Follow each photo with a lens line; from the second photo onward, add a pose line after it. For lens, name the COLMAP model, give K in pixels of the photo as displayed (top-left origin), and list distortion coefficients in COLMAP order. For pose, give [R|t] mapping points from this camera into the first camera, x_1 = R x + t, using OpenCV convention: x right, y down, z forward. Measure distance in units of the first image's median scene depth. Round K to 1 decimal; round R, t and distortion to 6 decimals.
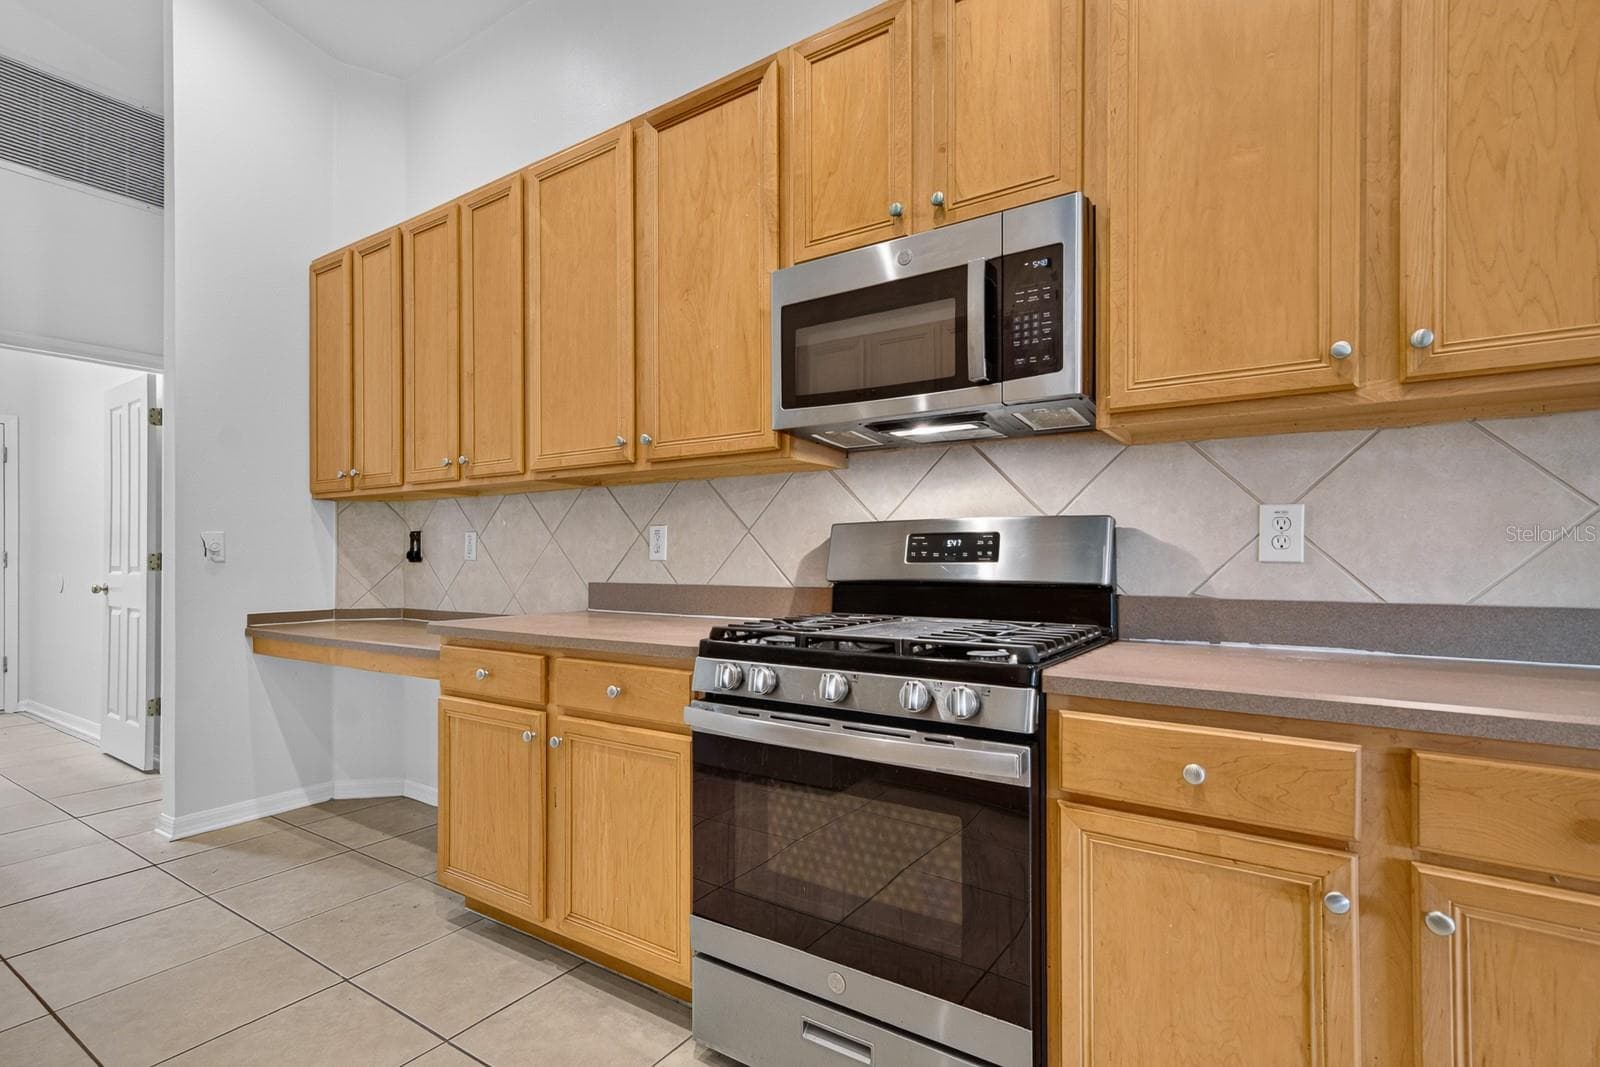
lens RADIAL K [[752.0, 0, 808.7], [0, 752.0, 557.0], [0, 0, 1]] dist [0.009808, -0.000004]
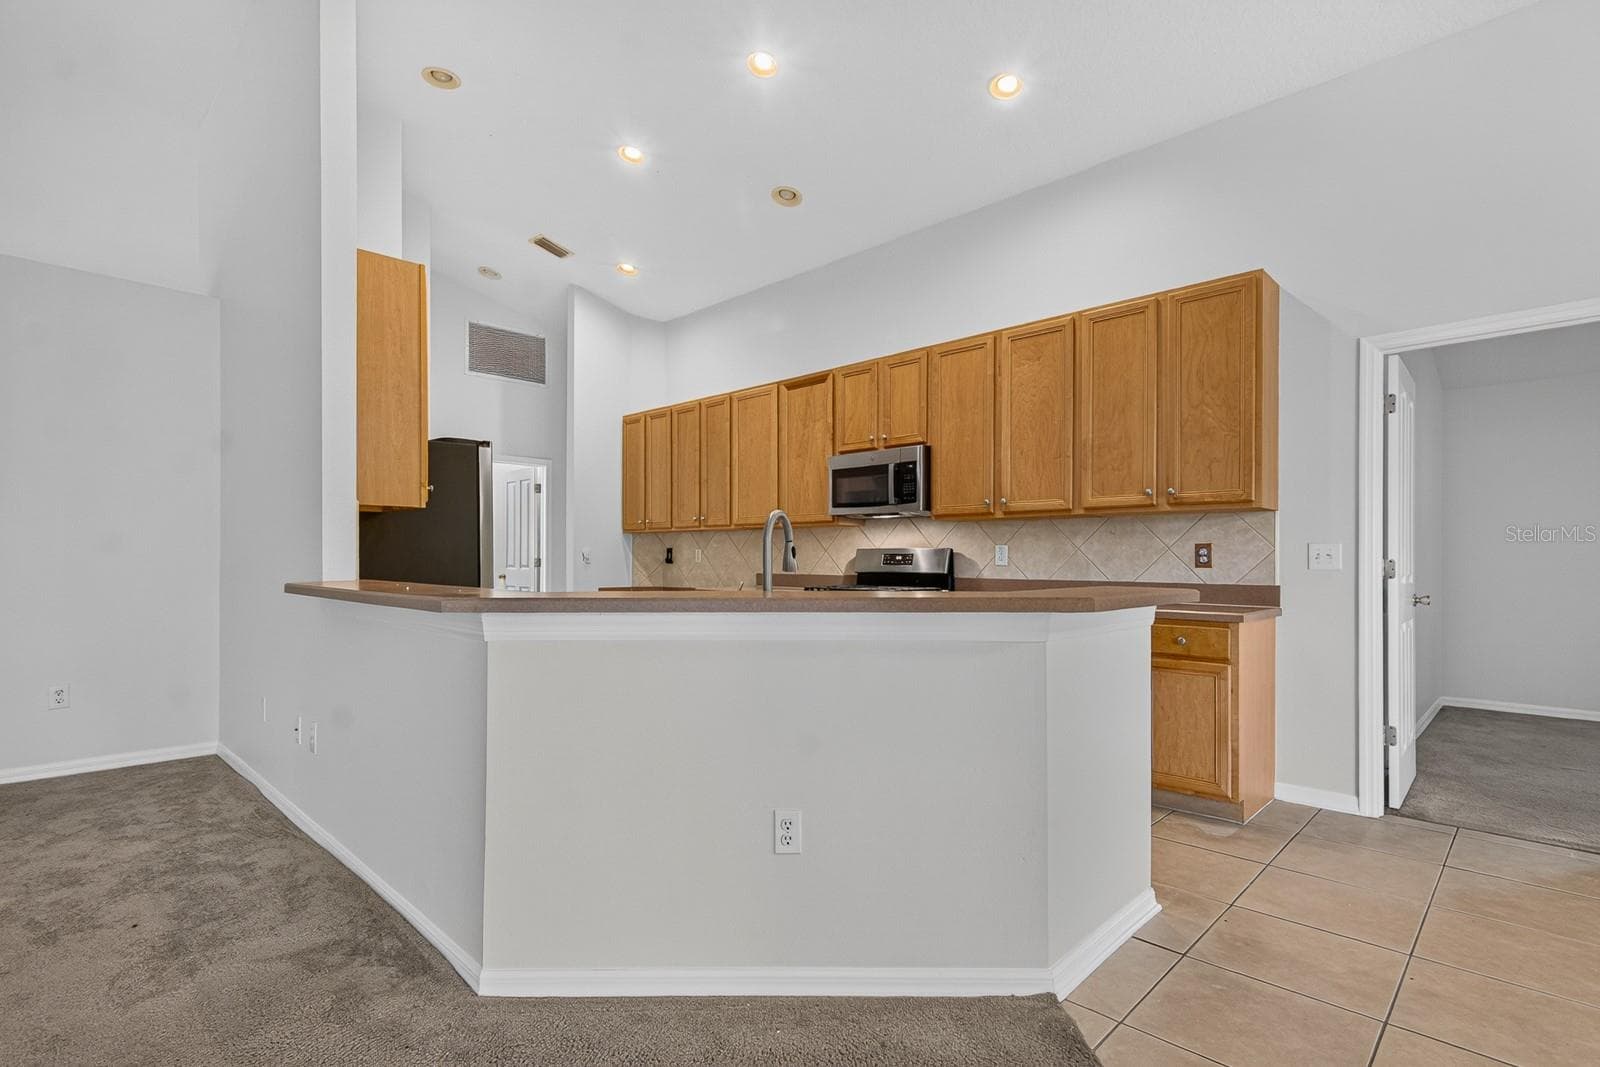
lens RADIAL K [[765.4, 0, 796.0], [0, 765.4, 557.3], [0, 0, 1]] dist [0.013909, 0.000162]
pose [[0.981632, 0.002188, -0.190774, 0.332160], [-0.001989, 0.999997, 0.001235, -0.021618], [0.190776, -0.000833, 0.981633, -1.581647]]
